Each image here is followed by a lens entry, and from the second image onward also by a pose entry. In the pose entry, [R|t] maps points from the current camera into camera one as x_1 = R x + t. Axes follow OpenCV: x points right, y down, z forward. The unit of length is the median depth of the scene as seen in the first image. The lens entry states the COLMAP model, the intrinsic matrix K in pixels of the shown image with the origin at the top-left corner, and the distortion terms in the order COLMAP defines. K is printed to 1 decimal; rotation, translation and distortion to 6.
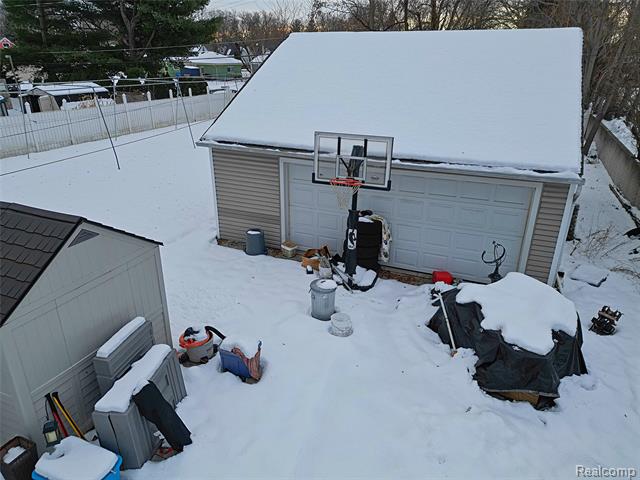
lens RADIAL K [[443.5, 0, 320.0], [0, 443.5, 240.0], [0, 0, 1]] dist [0.093861, -0.086908]
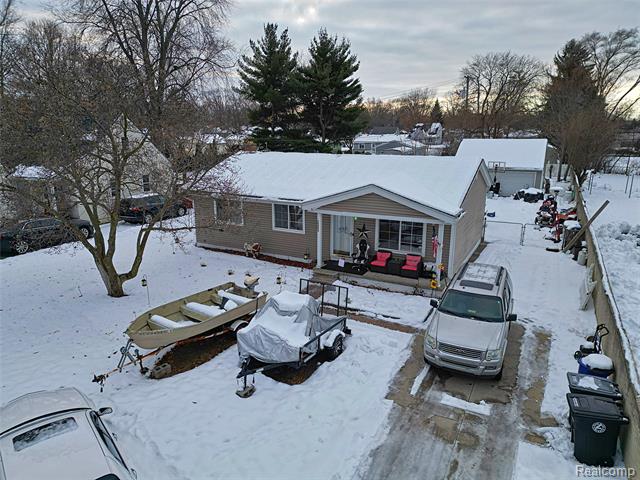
lens RADIAL K [[443.5, 0, 320.0], [0, 443.5, 240.0], [0, 0, 1]] dist [0.093861, -0.086908]
pose [[0.997467, 0.004629, -0.070978, -1.307940], [-0.014906, 0.989325, -0.144963, 1.181609], [0.069549, 0.145654, 0.986888, -3.393879]]
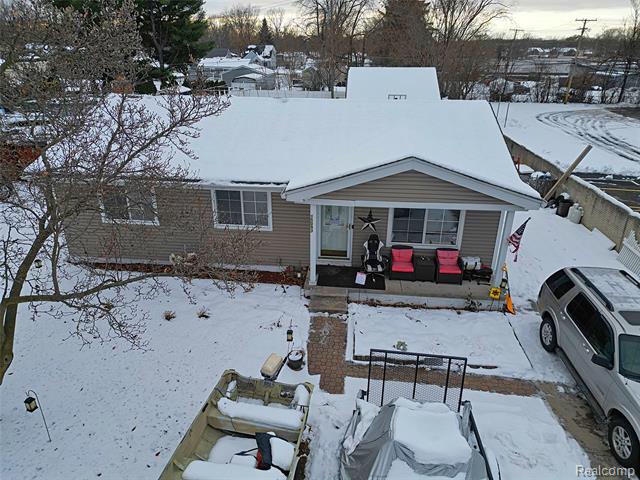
lens RADIAL K [[443.5, 0, 320.0], [0, 443.5, 240.0], [0, 0, 1]] dist [0.093861, -0.086908]
pose [[0.951916, -0.124696, 0.279834, -1.795292], [0.121504, 0.992173, 0.028799, 0.843182], [-0.281235, 0.006587, 0.959616, -2.658516]]
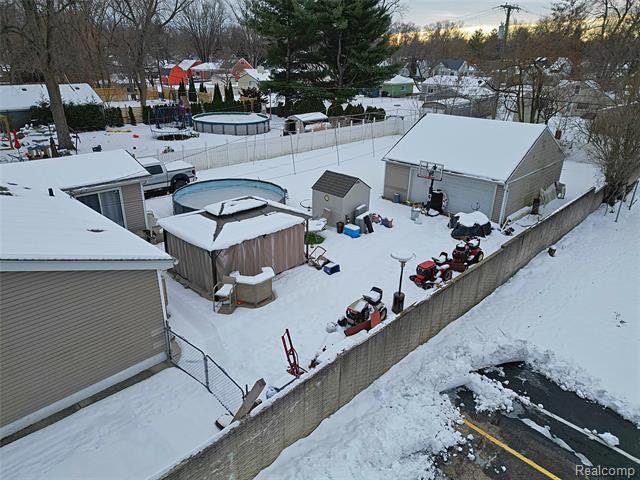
lens RADIAL K [[443.5, 0, 320.0], [0, 443.5, 240.0], [0, 0, 1]] dist [0.093861, -0.086908]
pose [[0.934524, 0.142442, -0.326153, 0.376213], [-0.142456, 0.989511, 0.023976, 0.290355], [0.326147, 0.024056, 0.945013, -1.890039]]
